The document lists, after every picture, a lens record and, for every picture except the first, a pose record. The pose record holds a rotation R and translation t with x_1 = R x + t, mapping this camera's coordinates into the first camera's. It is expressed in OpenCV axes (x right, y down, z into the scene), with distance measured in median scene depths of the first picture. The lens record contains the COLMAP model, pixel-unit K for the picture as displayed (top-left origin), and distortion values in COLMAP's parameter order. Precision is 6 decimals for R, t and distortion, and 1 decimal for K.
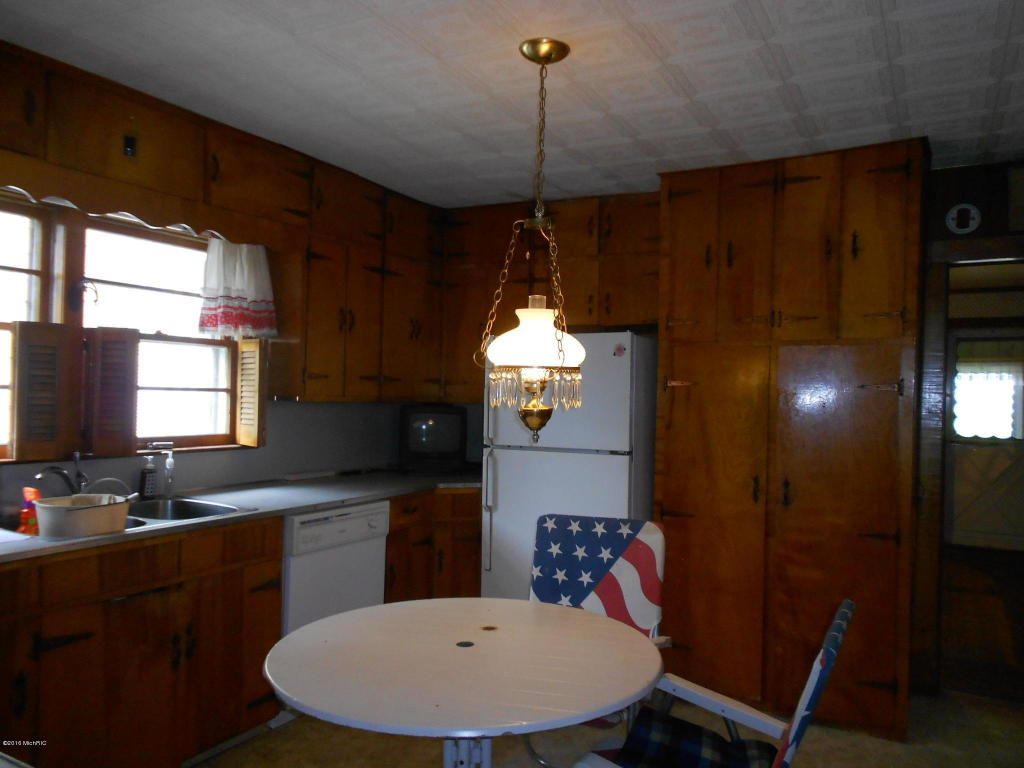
lens RADIAL K [[761.5, 0, 512.0], [0, 761.5, 384.0], [0, 0, 1]] dist [0.001304, 0.000762]
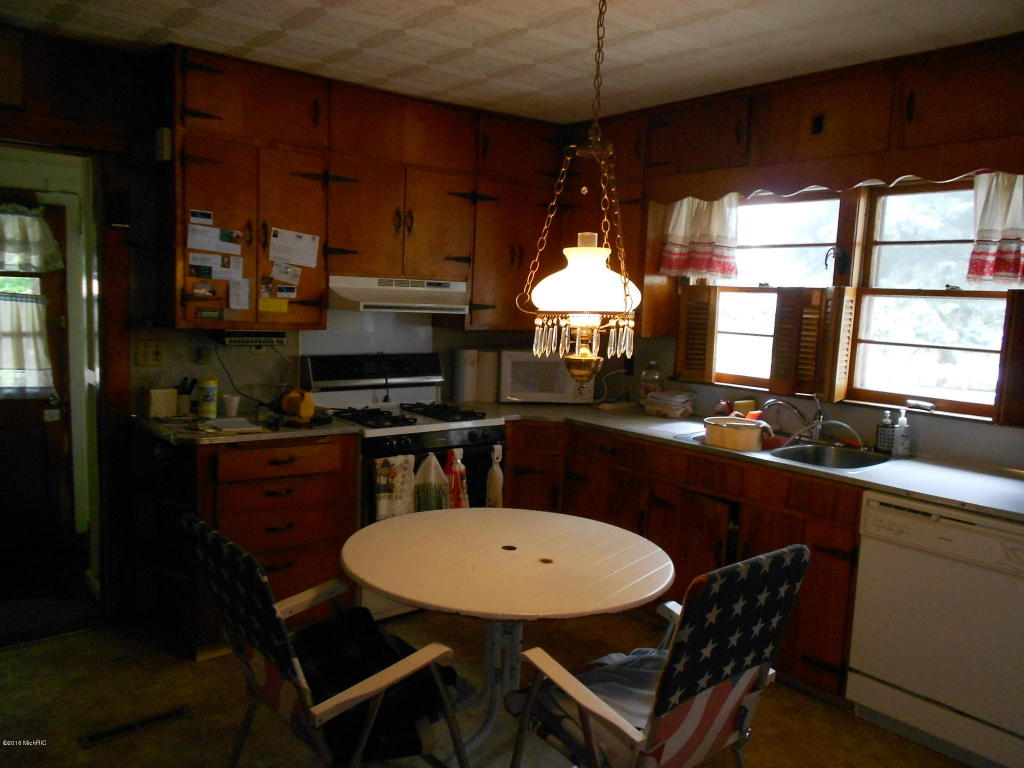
lens RADIAL K [[761.5, 0, 512.0], [0, 761.5, 384.0], [0, 0, 1]] dist [0.001304, 0.000762]
pose [[-0.350743, 0.065630, -0.934169, 0.903652], [-0.038797, 0.995666, 0.084517, -0.010469], [0.935668, 0.065887, -0.346677, 1.231522]]
